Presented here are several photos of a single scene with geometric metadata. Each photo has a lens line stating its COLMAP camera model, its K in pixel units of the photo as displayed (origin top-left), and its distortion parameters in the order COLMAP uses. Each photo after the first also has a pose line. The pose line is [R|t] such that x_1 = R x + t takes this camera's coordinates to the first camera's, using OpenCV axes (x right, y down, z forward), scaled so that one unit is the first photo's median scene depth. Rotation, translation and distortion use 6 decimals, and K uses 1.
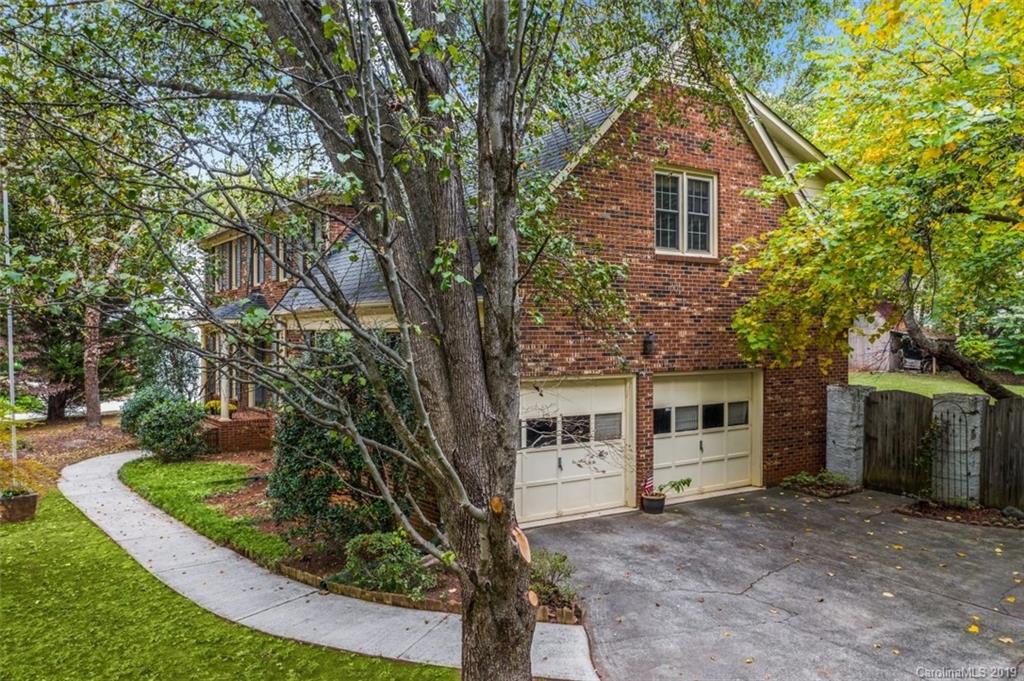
lens RADIAL K [[811.8, 0, 513.7], [0, 811.8, 340.5], [0, 0, 1]] dist [0.000121, 0.008691]
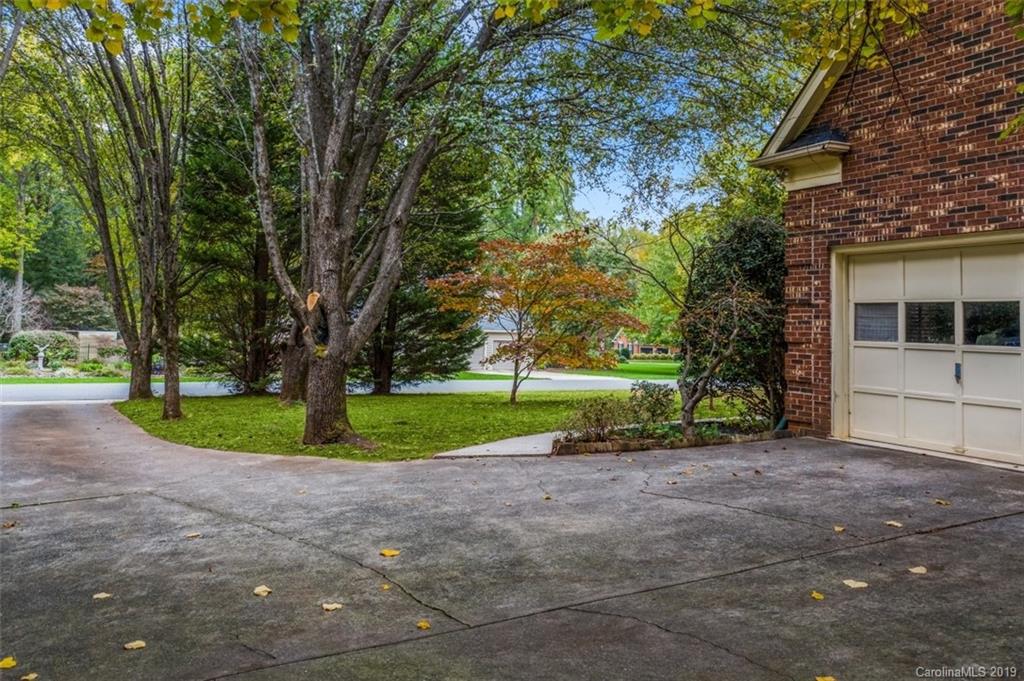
lens RADIAL K [[811.8, 0, 513.7], [0, 811.8, 334.3], [0, 0, 1]] dist [0.000121, 0.008691]
pose [[-0.134177, 0.012345, -0.990881, 0.785983], [-0.033049, 0.999310, 0.016925, 0.124398], [0.990406, 0.035019, -0.133676, 0.748850]]
